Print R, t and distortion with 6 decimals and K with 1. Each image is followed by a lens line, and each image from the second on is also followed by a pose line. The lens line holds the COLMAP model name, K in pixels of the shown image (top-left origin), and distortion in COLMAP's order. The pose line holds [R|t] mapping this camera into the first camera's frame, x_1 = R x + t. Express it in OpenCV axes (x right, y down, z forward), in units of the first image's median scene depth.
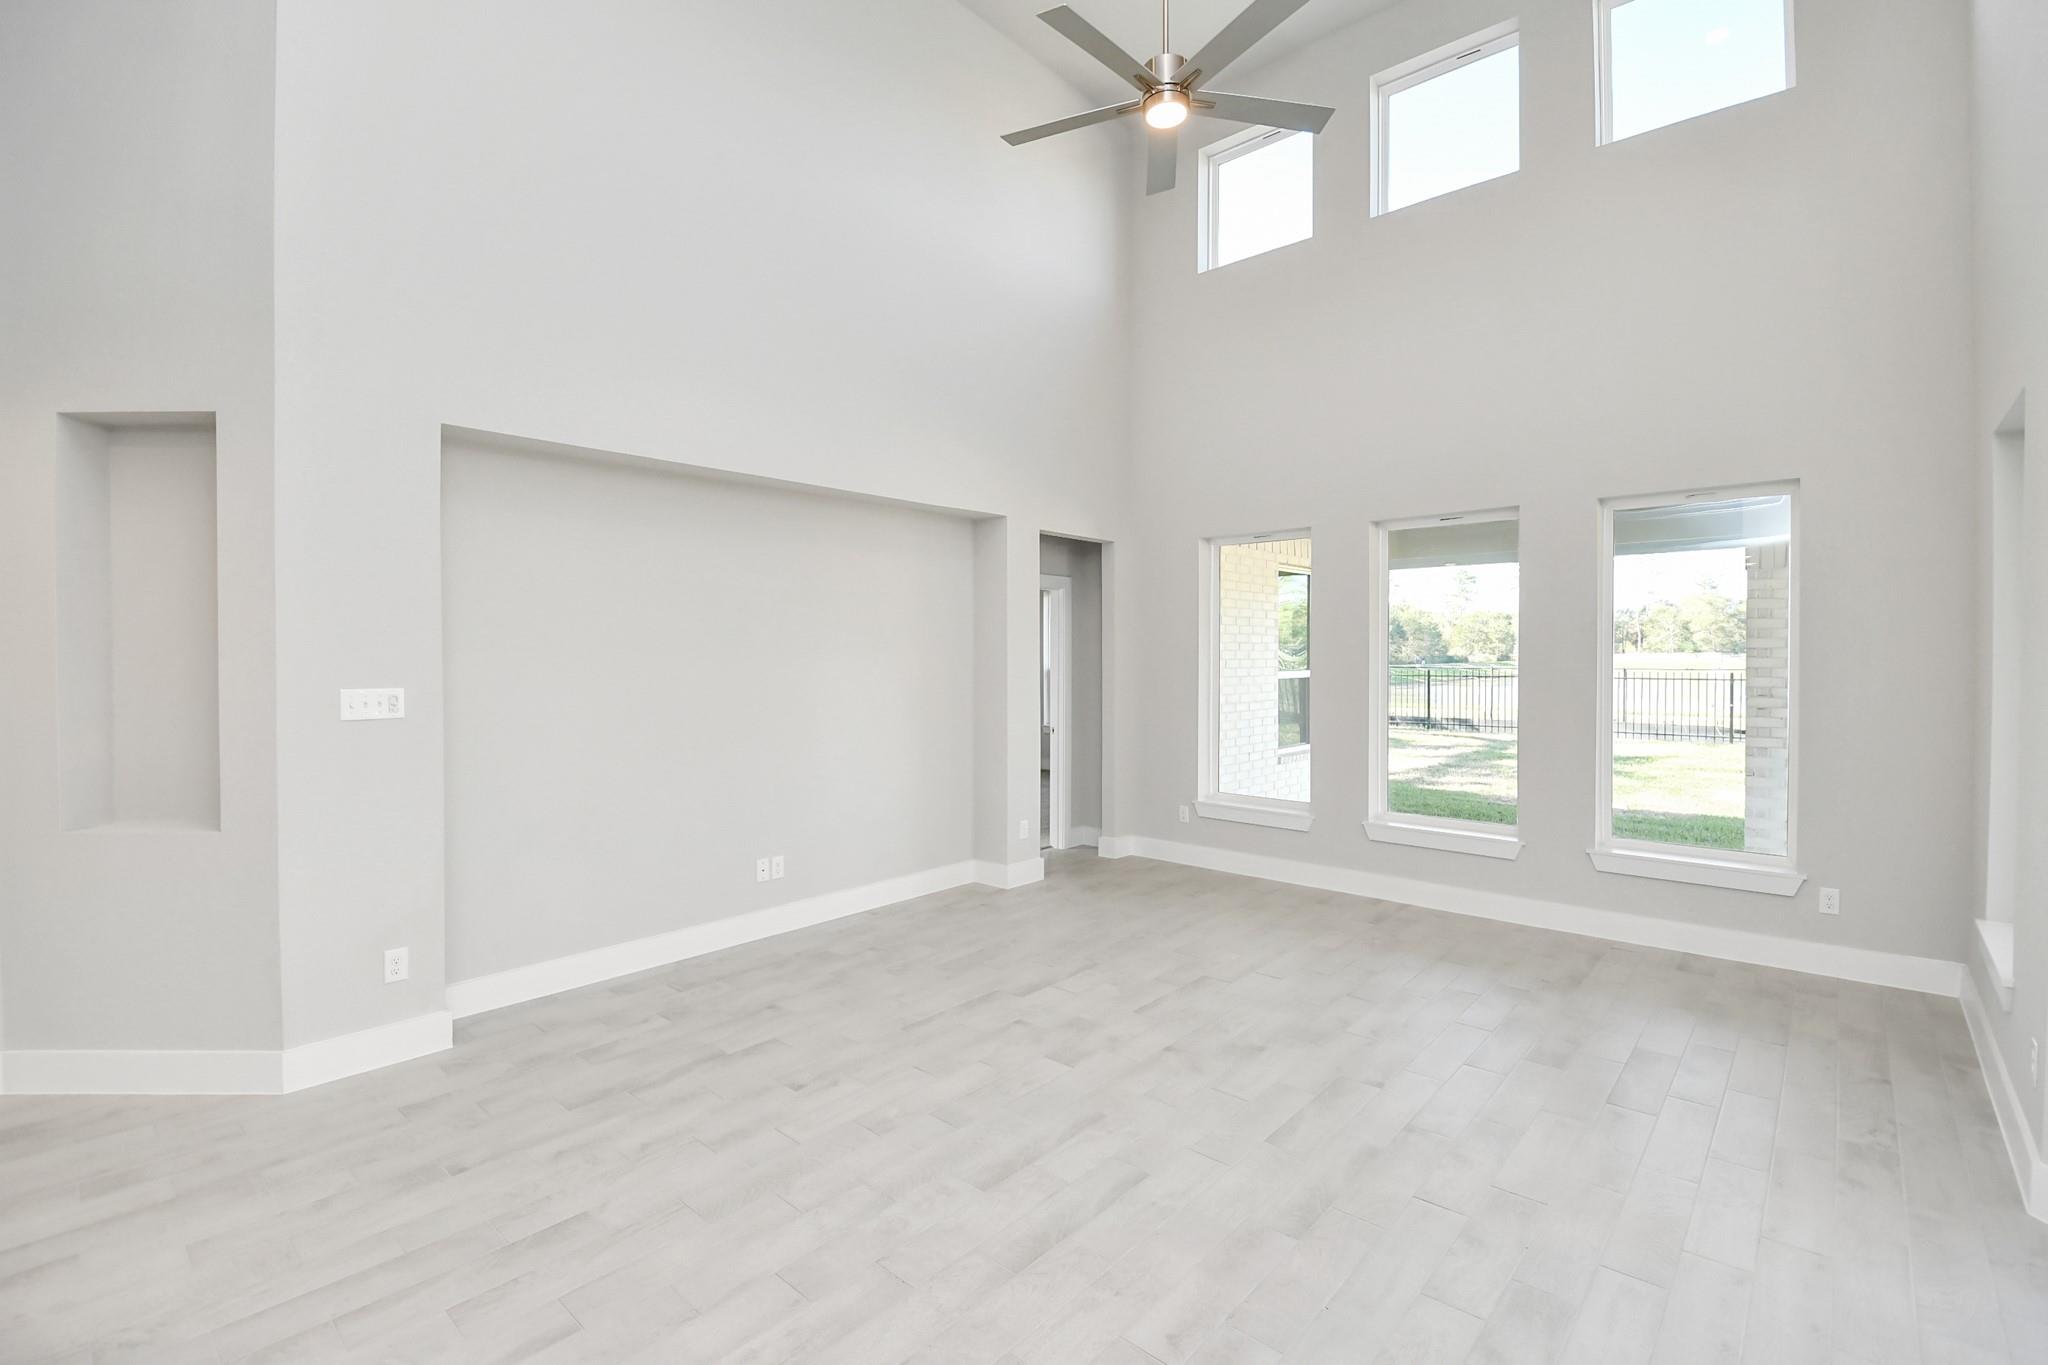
lens RADIAL K [[921.8, 0, 1070.1], [0, 921.8, 652.4], [0, 0, 1]] dist [0.008989, -0.007498]
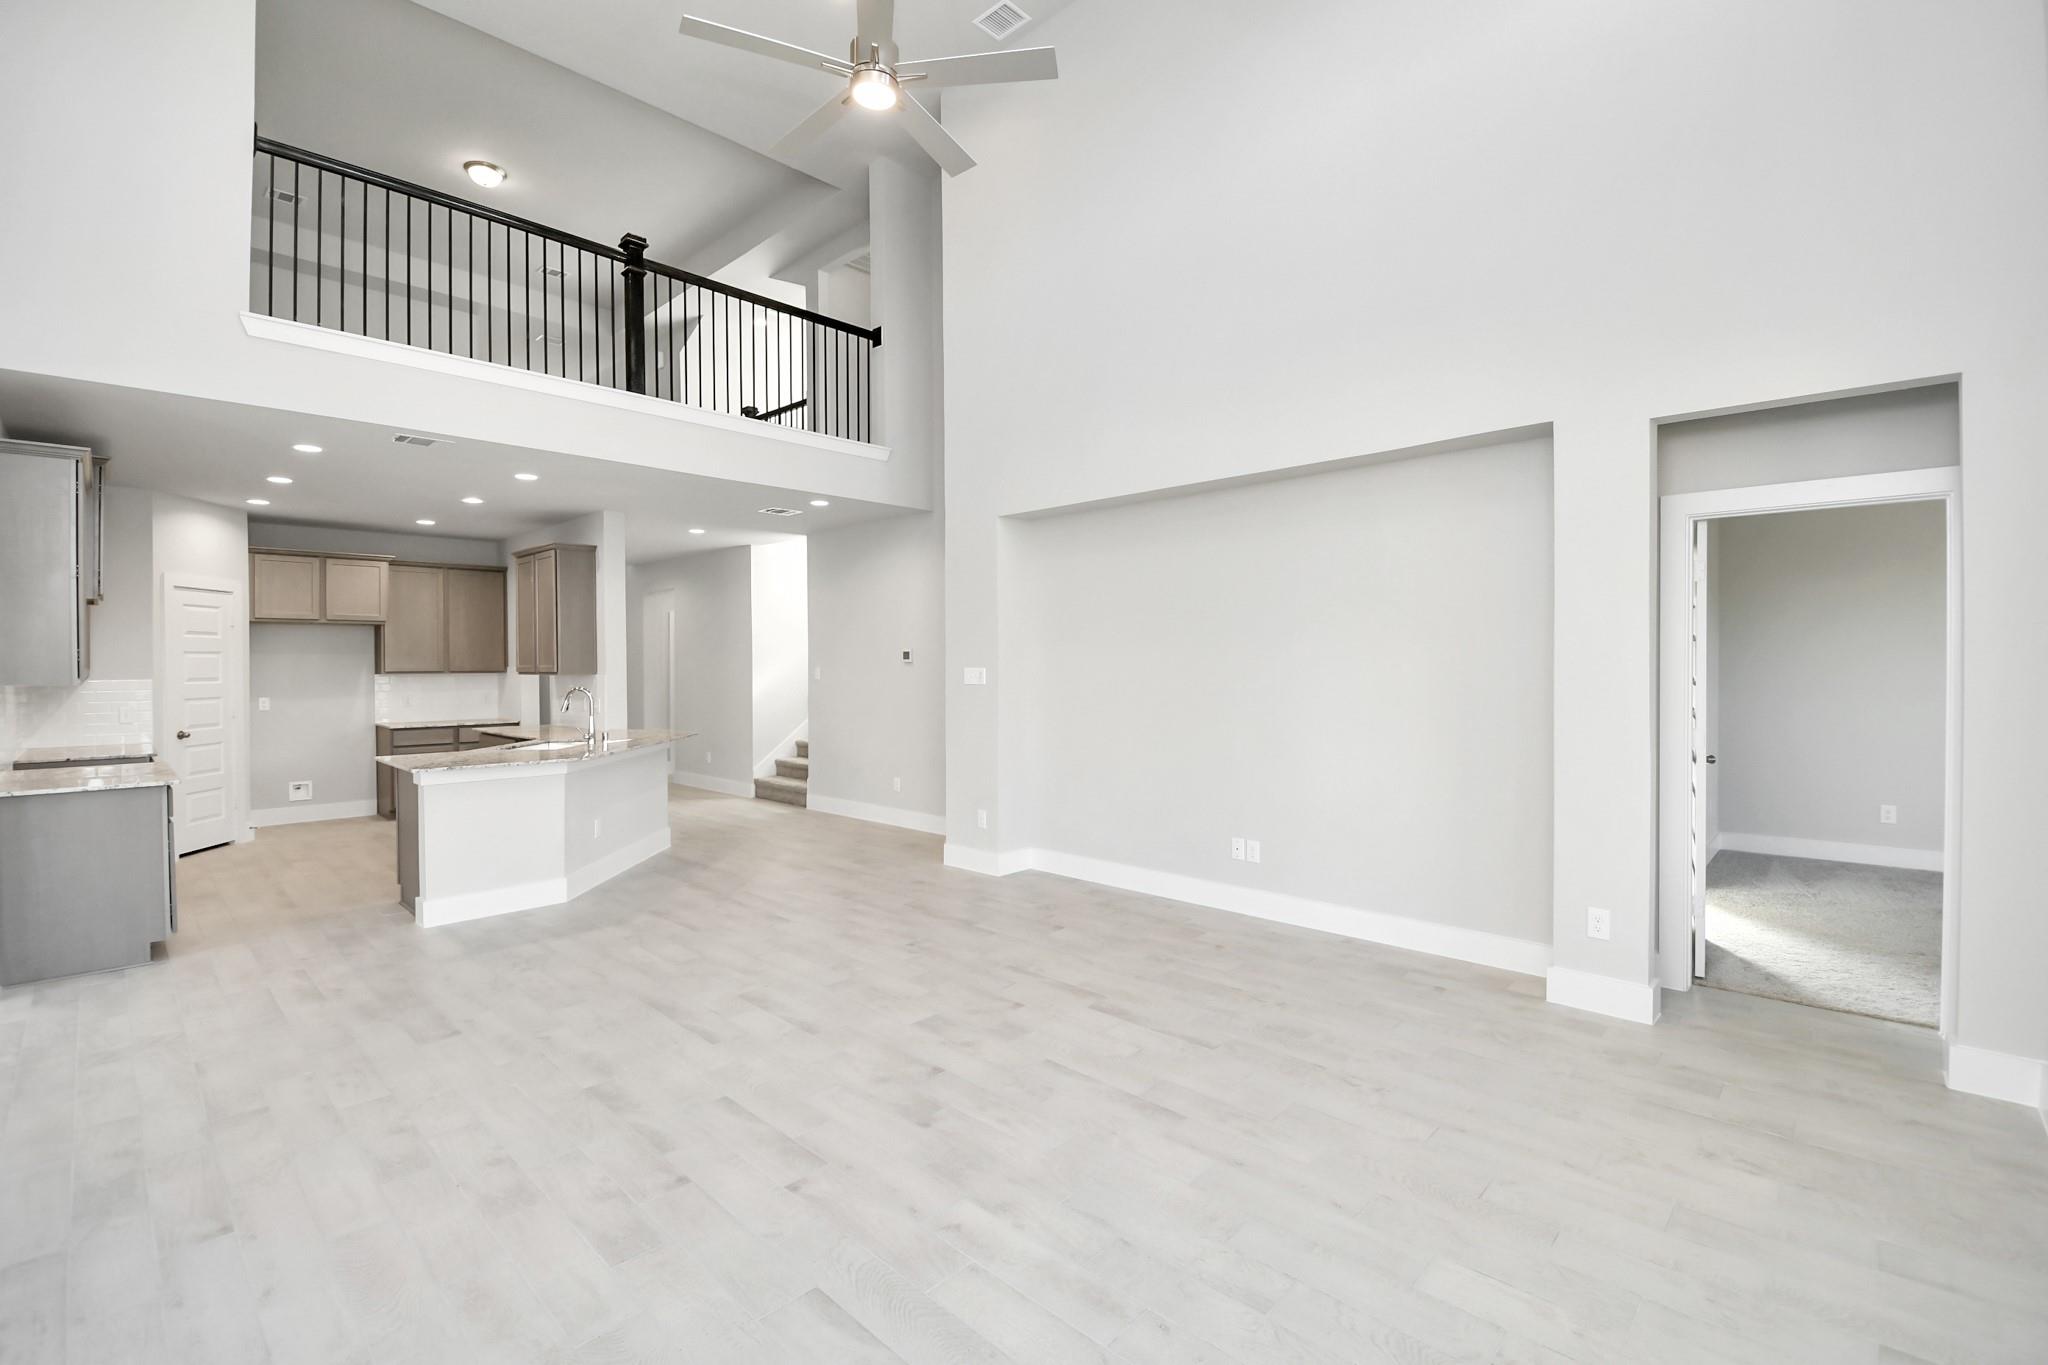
lens RADIAL K [[921.8, 0, 1046.2], [0, 921.8, 666.5], [0, 0, 1]] dist [0.008989, -0.007498]
pose [[-0.068975, 0.004014, -0.997610, 0.943019], [0.008817, 0.999955, 0.003414, 0.027511], [0.997579, -0.008560, -0.069007, 1.098283]]
